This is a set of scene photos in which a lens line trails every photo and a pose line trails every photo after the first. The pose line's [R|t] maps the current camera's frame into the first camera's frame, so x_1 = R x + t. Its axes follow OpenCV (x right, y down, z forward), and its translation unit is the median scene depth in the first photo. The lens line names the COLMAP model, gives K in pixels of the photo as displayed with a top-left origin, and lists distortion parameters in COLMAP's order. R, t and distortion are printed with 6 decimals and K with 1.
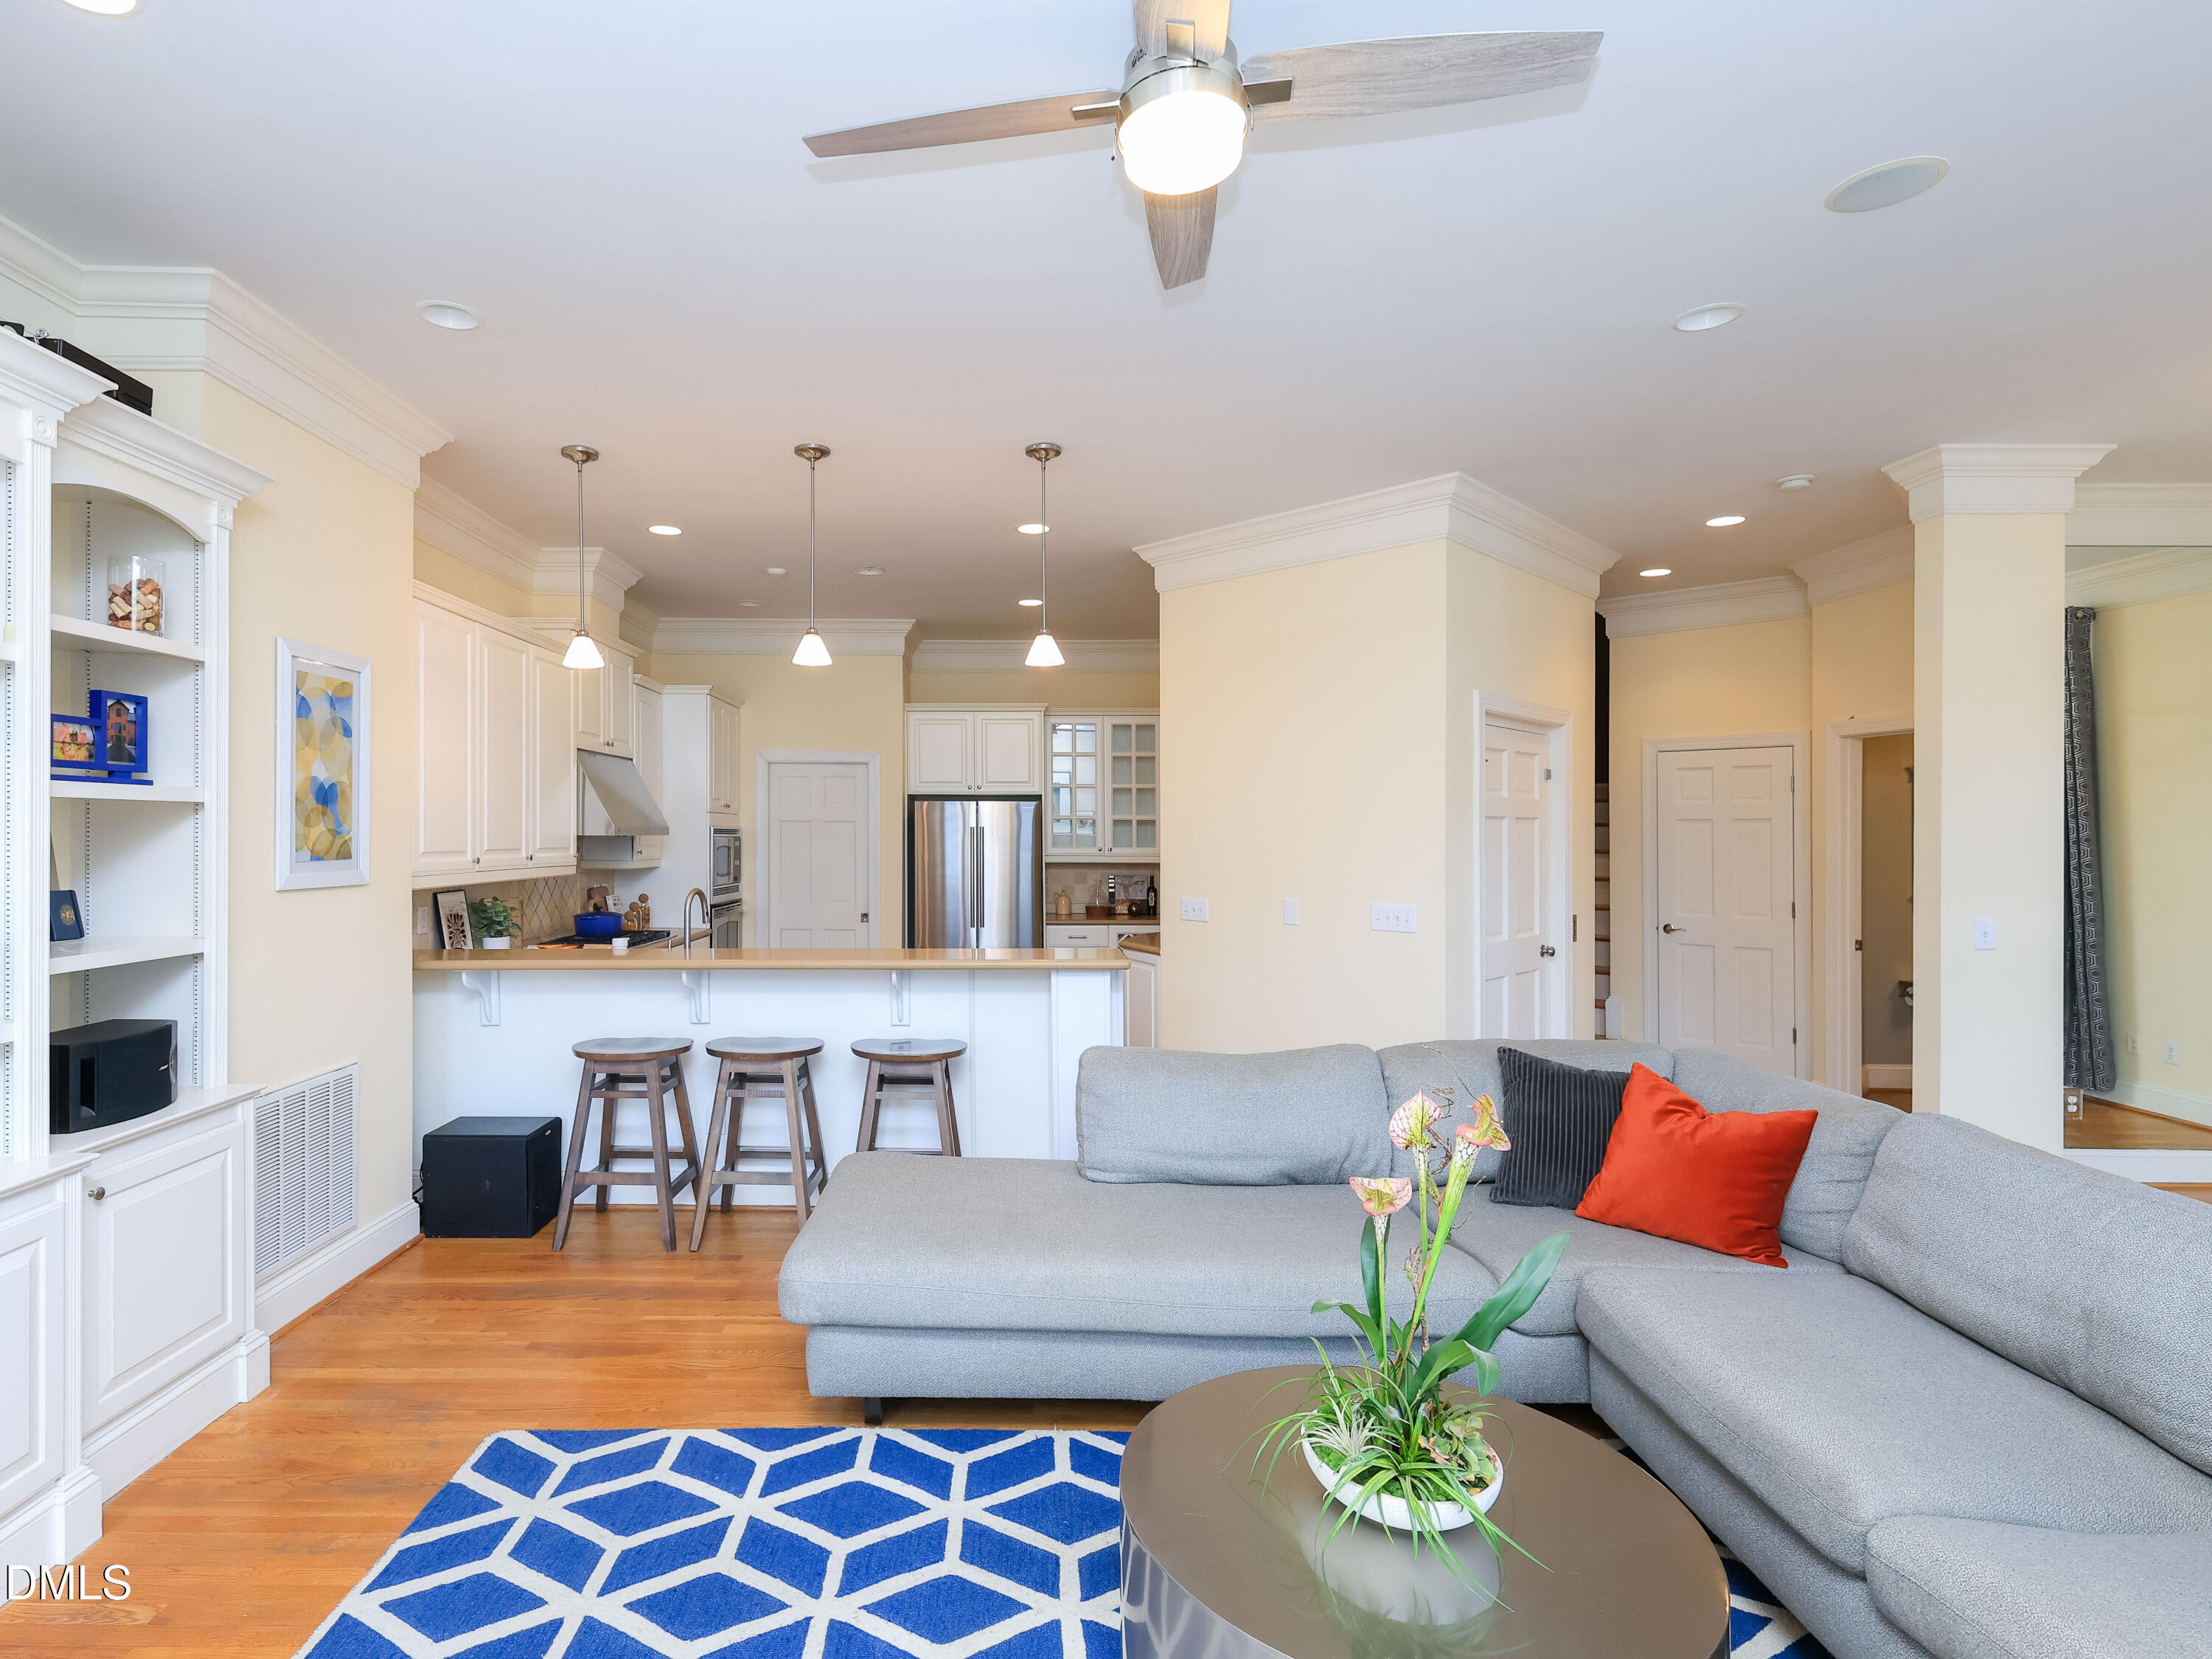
lens RADIAL K [[1141.9, 0, 995.8], [0, 1141.9, 839.3], [0, 0, 1]] dist [0.002933, 0.000595]
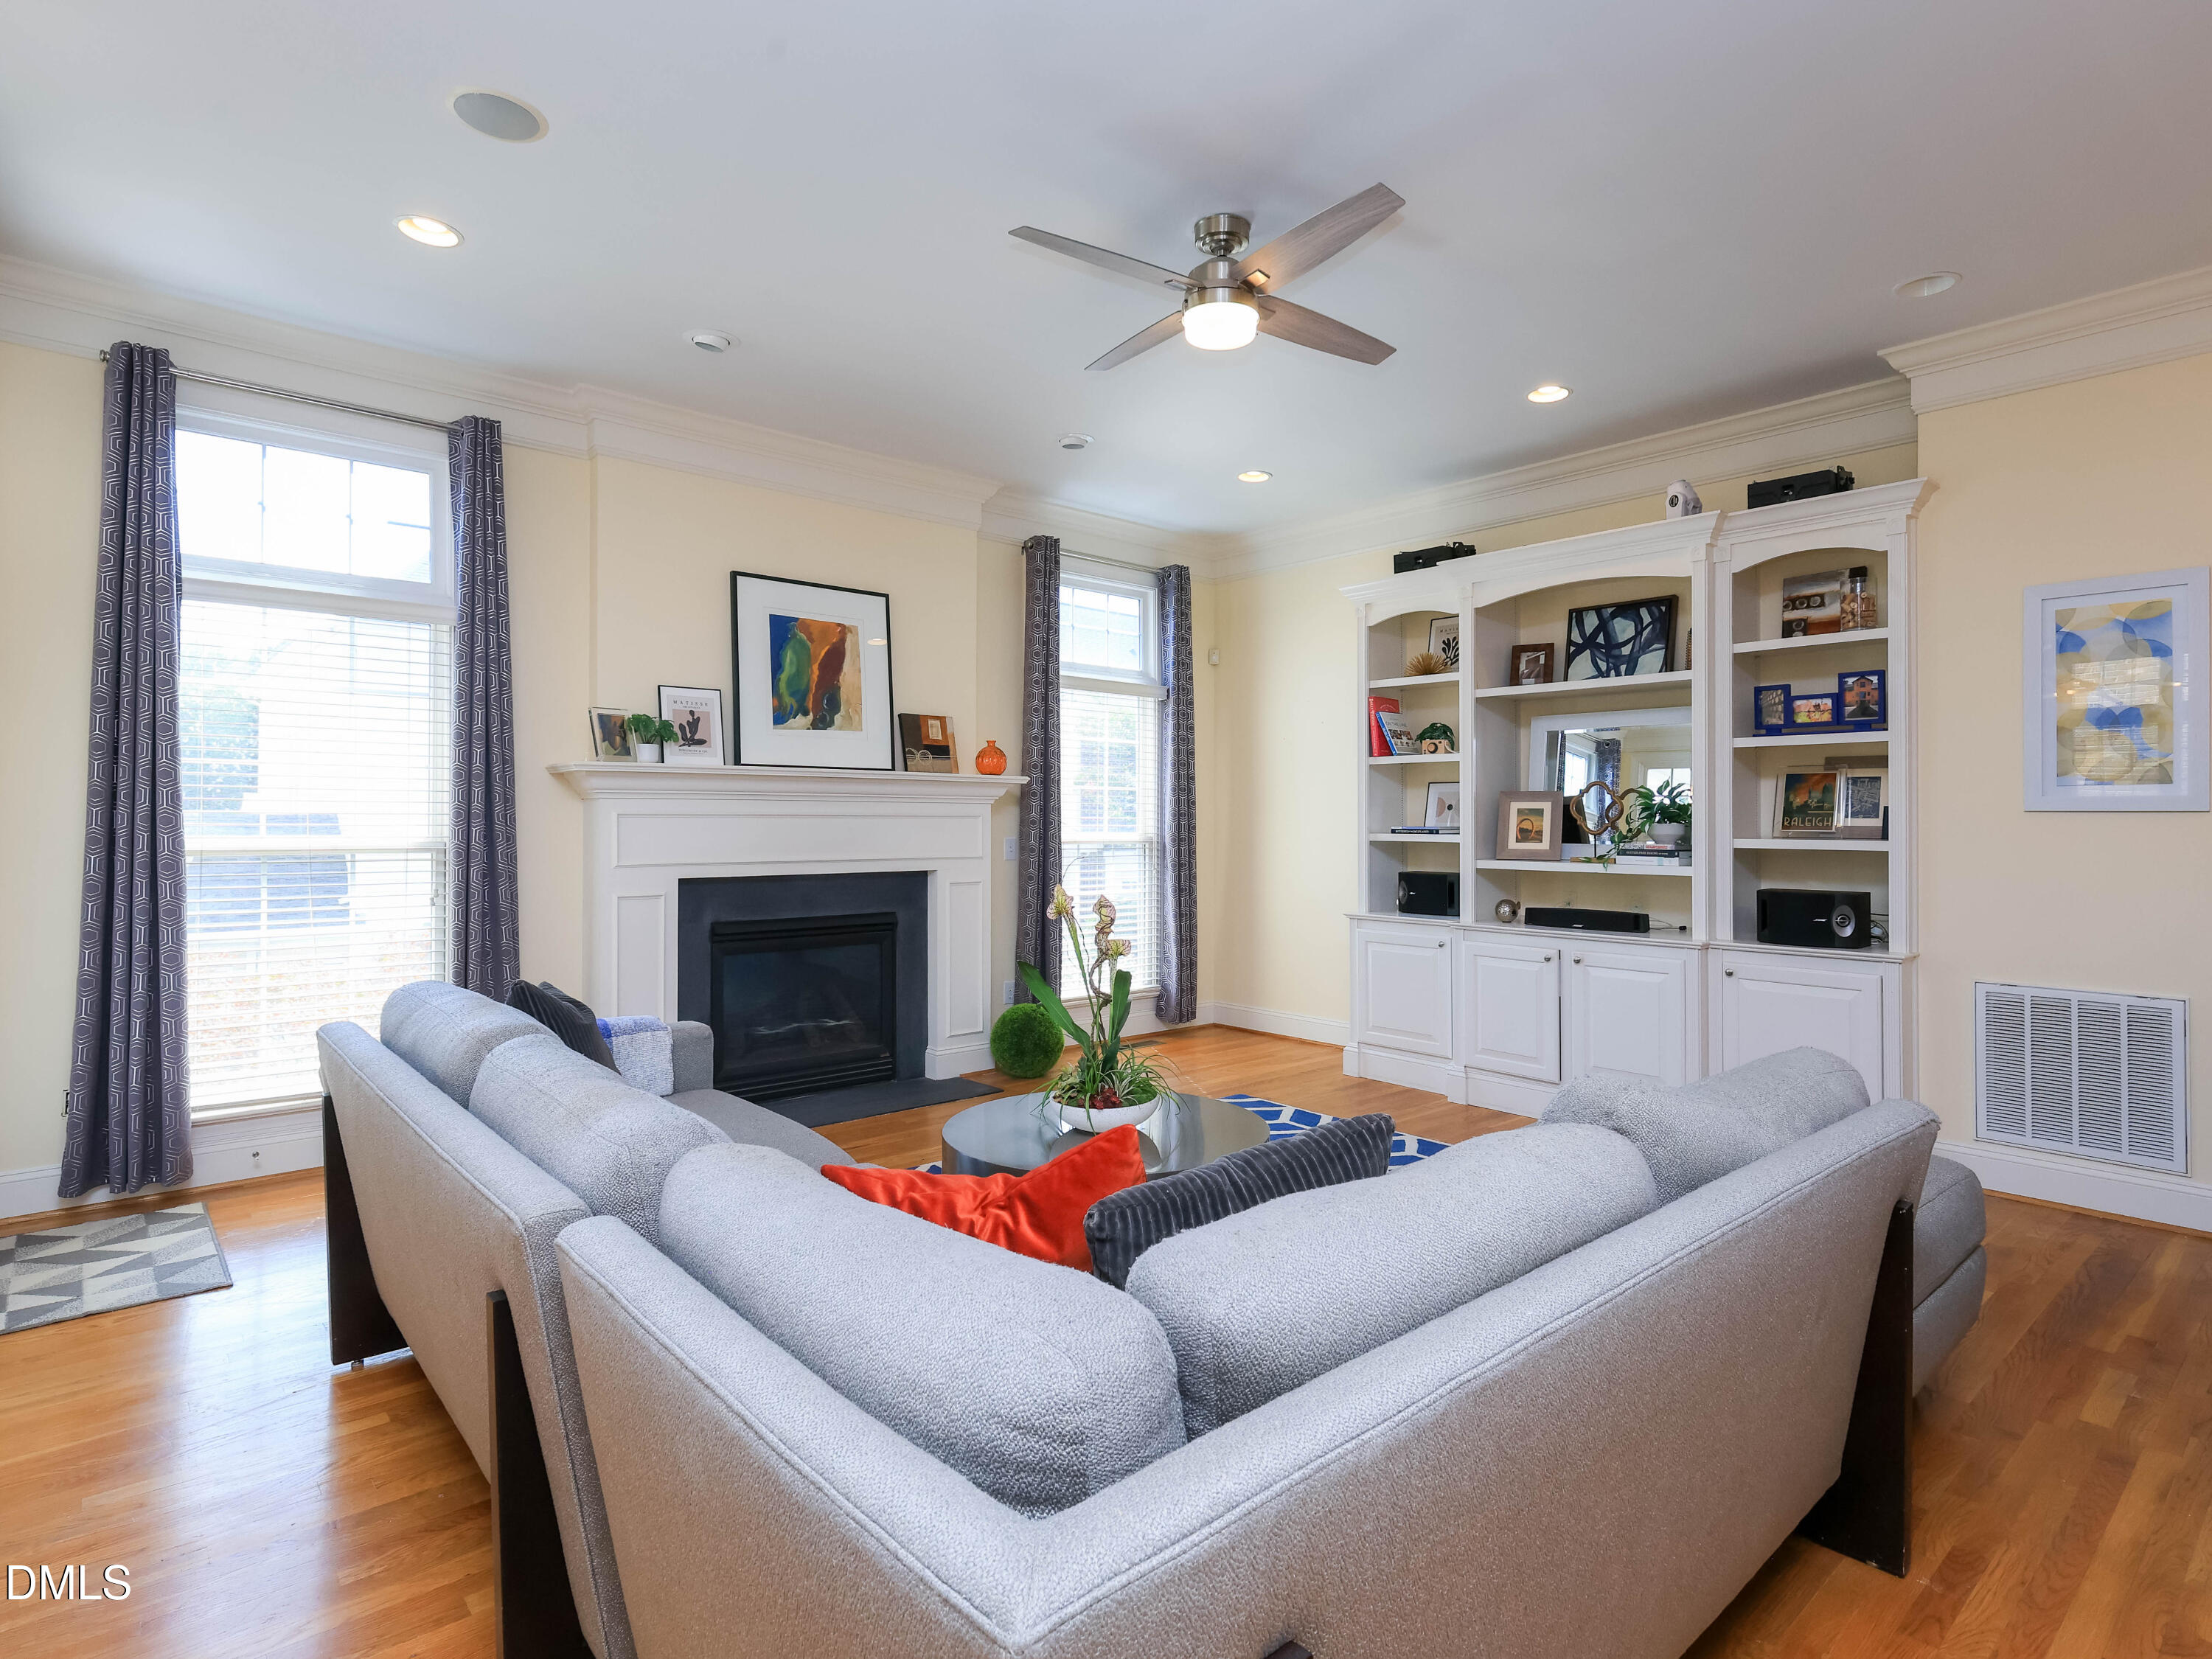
lens RADIAL K [[1100.1, 0, 1155.3], [0, 1100.1, 817.9], [0, 0, 1]] dist [0.000650, 0.000629]
pose [[-0.712888, -0.001986, -0.701275, 0.590567], [-0.008446, 0.999948, 0.005755, 0.041138], [0.701227, 0.010026, -0.712867, 0.918080]]
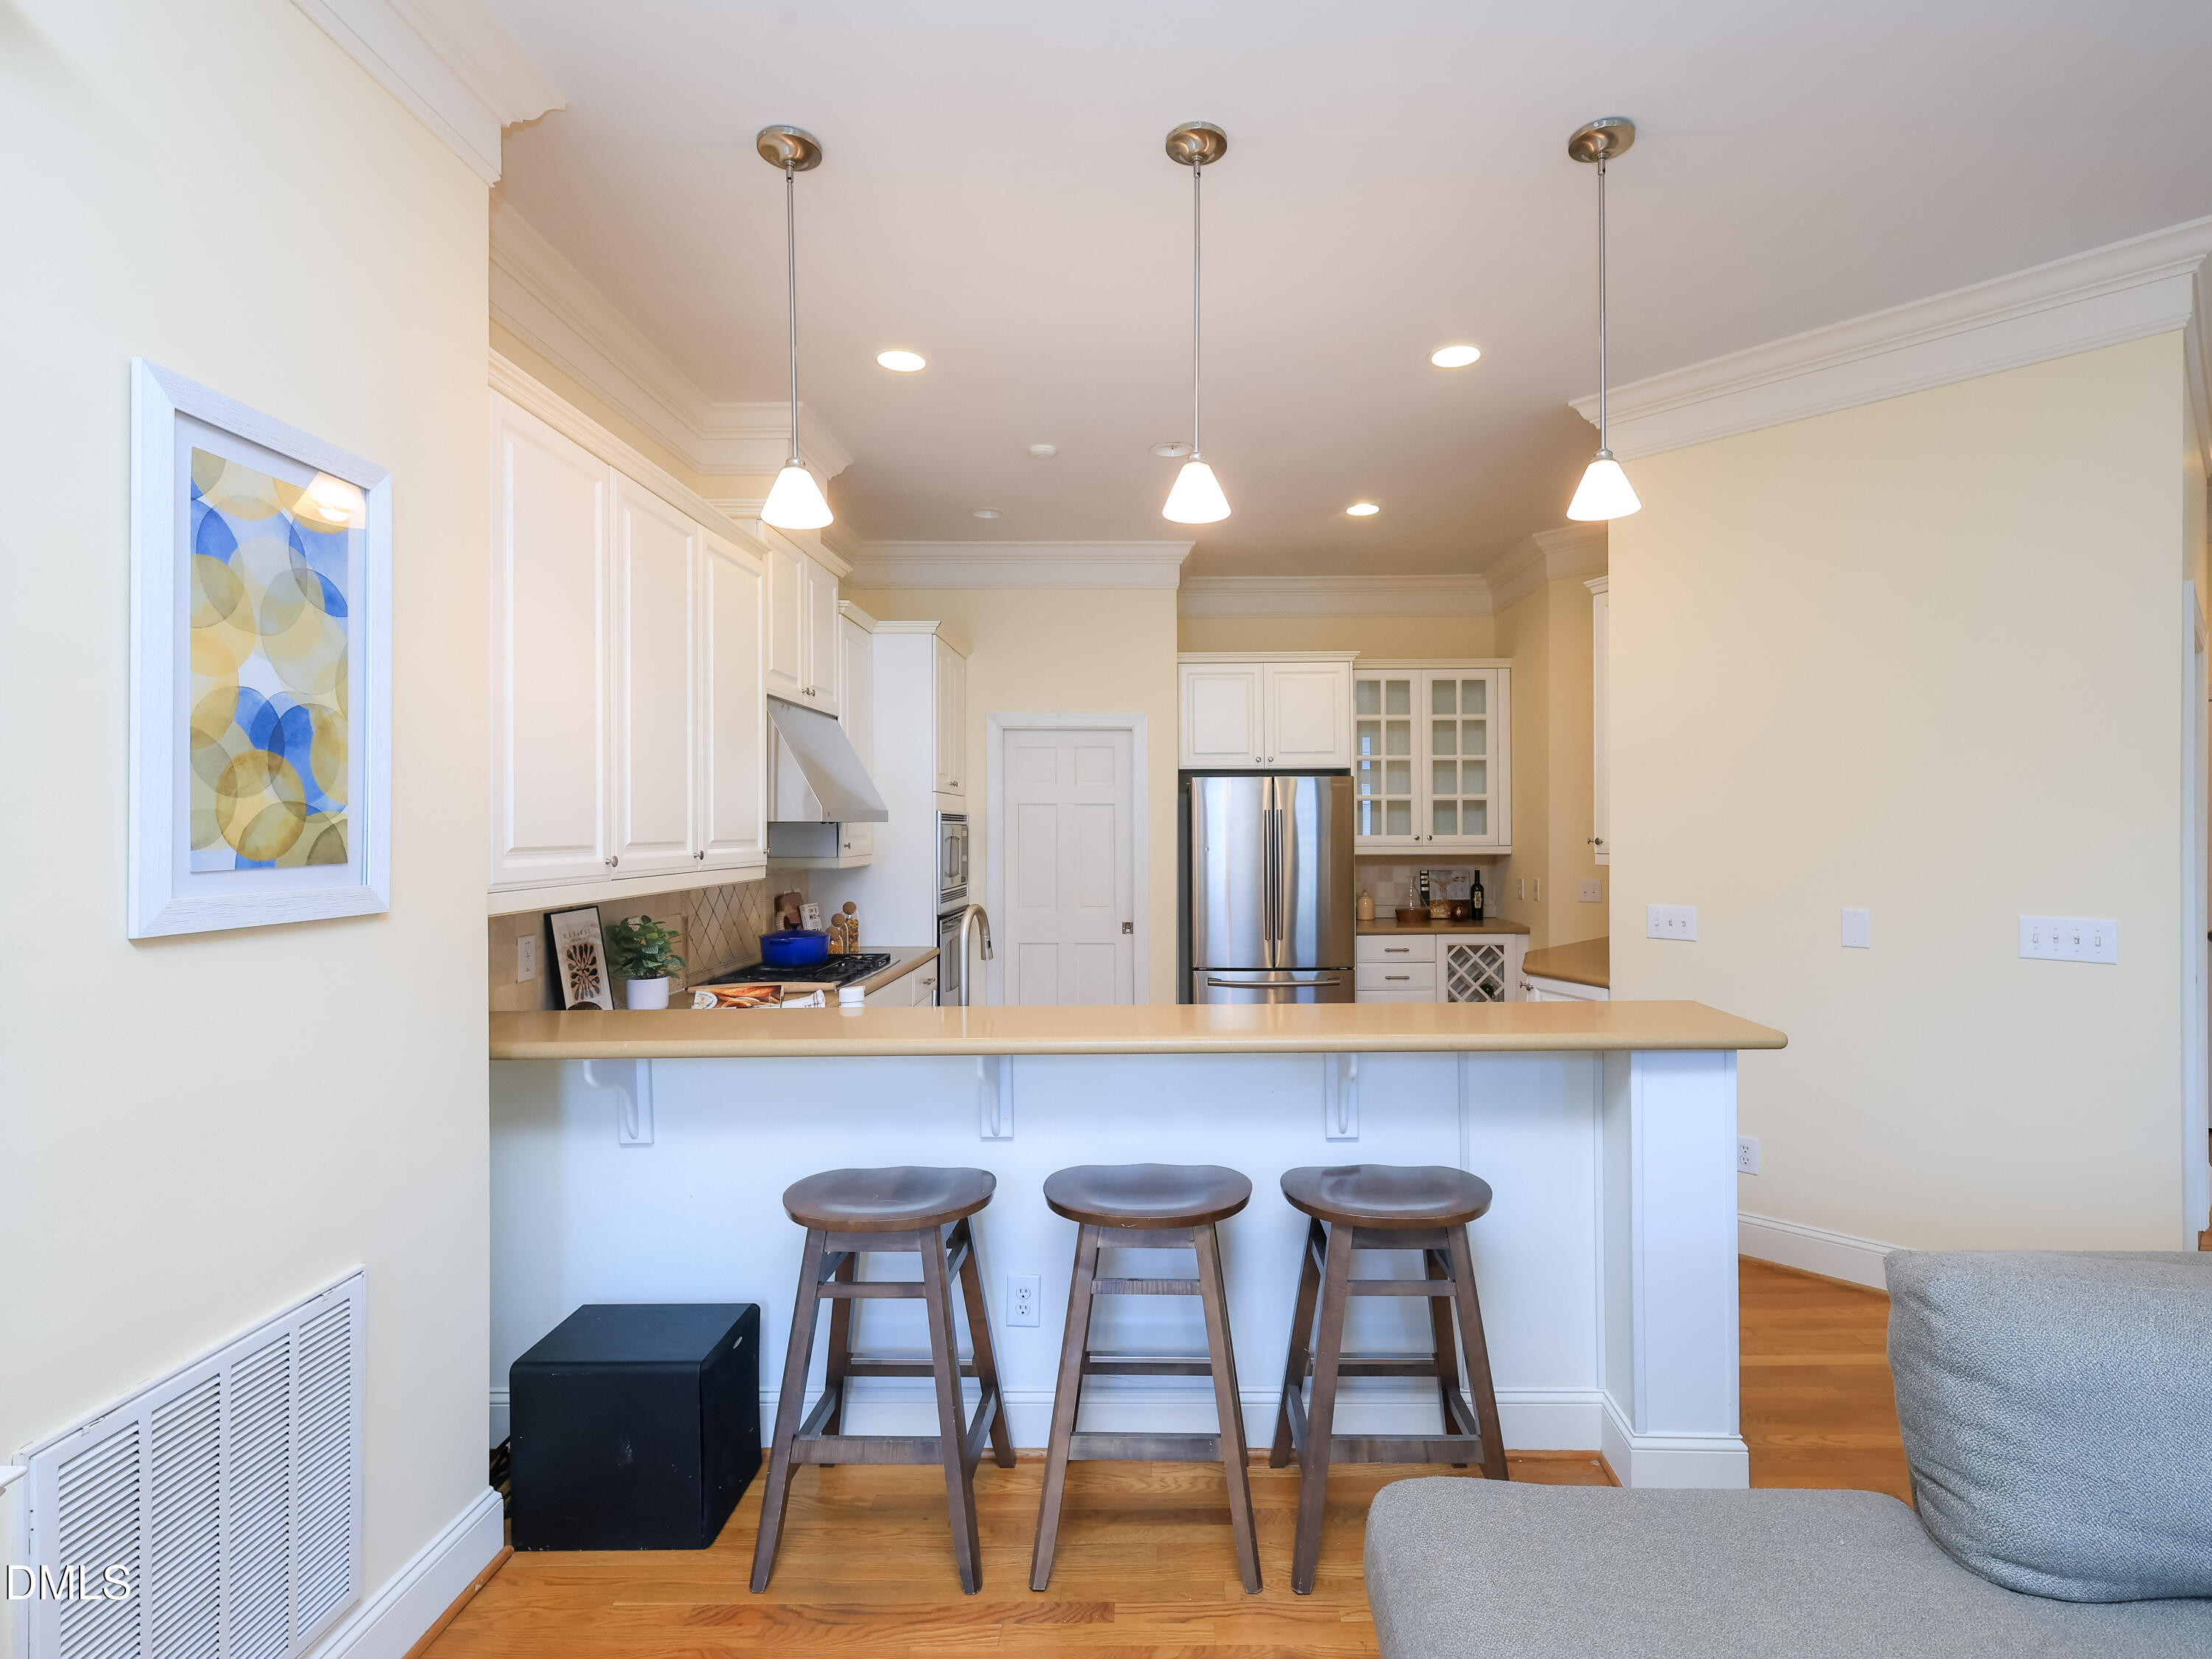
lens RADIAL K [[1100.1, 0, 1155.3], [0, 1100.1, 817.9], [0, 0, 1]] dist [0.000650, 0.000629]
pose [[0.999854, -0.007595, 0.015283, -0.190917], [0.007777, 0.999899, -0.011893, 0.005171], [-0.015191, 0.012010, 0.999812, 0.448034]]
